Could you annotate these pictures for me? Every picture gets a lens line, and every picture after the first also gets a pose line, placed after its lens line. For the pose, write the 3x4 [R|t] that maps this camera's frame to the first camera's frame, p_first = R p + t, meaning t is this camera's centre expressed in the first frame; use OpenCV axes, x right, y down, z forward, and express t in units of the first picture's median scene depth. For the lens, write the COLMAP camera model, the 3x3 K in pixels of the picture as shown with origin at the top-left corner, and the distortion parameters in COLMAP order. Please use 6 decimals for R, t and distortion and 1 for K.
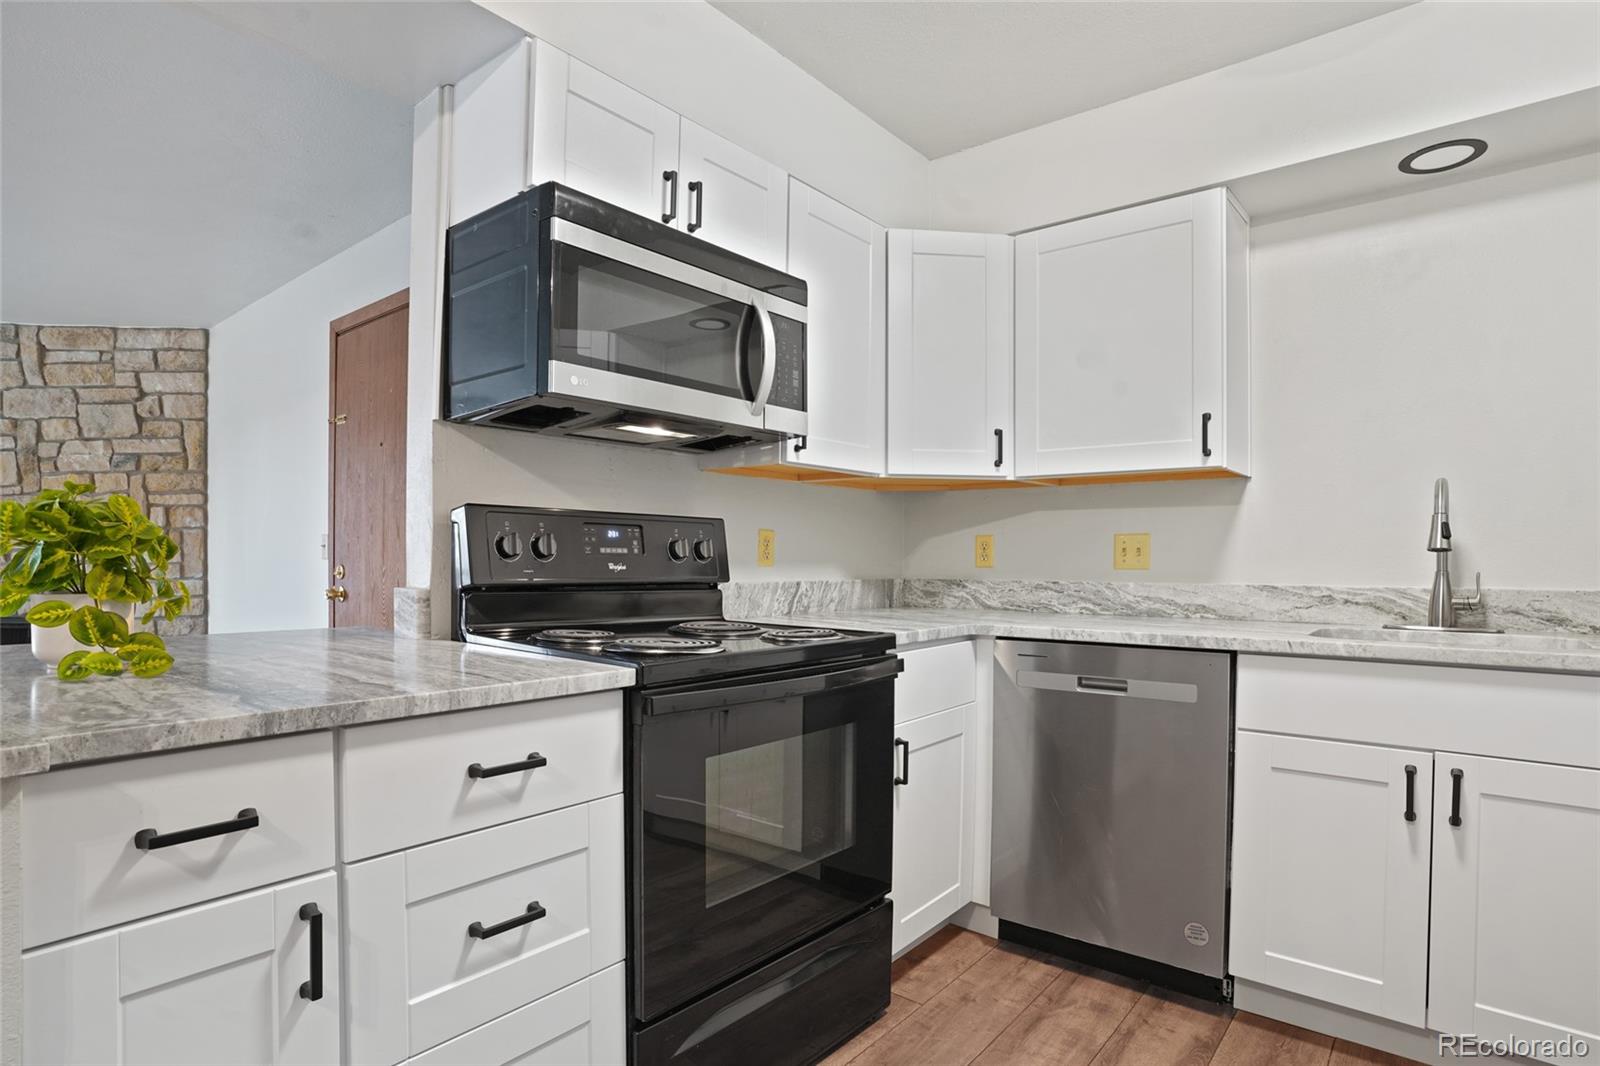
lens RADIAL K [[837.6, 0, 808.8], [0, 837.6, 561.6], [0, 0, 1]] dist [-0.079463, 0.042857]
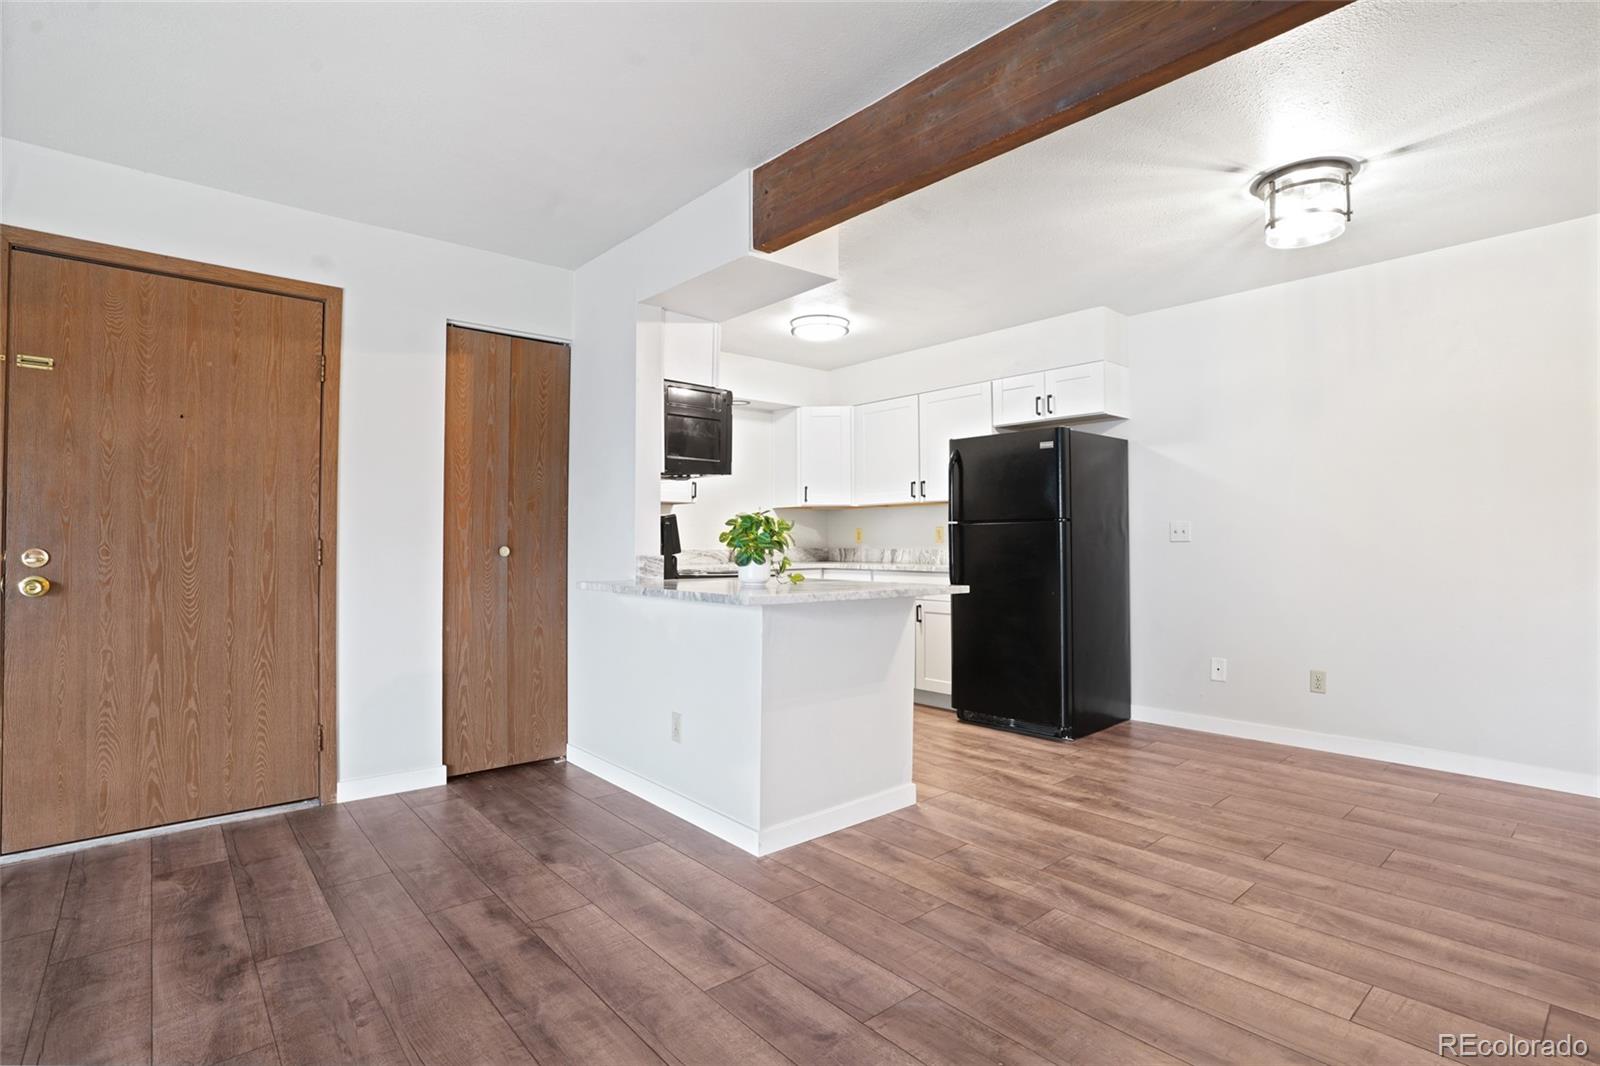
lens RADIAL K [[783.6, 0, 792.4], [0, 783.6, 529.7], [0, 0, 1]] dist [-0.075718, 0.034401]
pose [[0.187614, 0.008838, 0.982203, -1.562535], [0.002151, 0.999953, -0.009409, -0.007793], [-0.982241, 0.003878, 0.187586, 0.214728]]
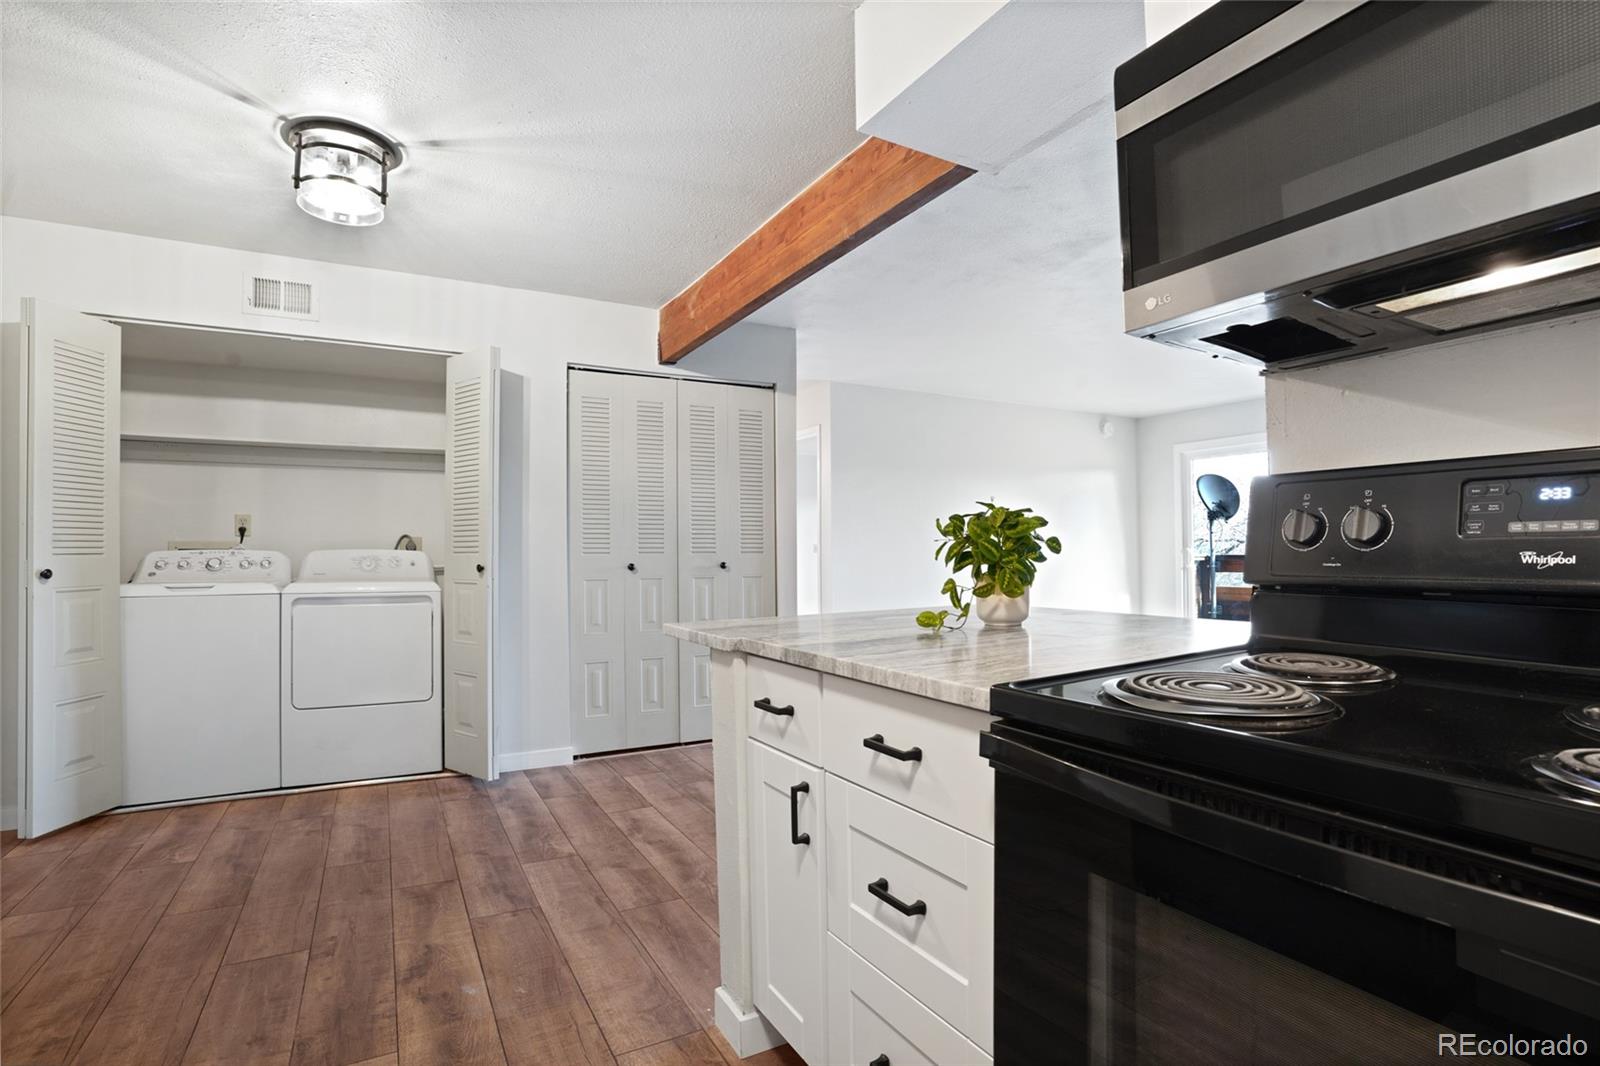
lens RADIAL K [[789.5, 0, 800.0], [0, 789.5, 533.0], [0, 0, 1]] dist [-0.080641, 0.039682]
pose [[-0.380347, -0.025682, -0.924487, 0.279555], [0.005042, 0.999542, -0.029841, 0.001678], [0.924830, -0.016011, -0.380044, 0.585459]]
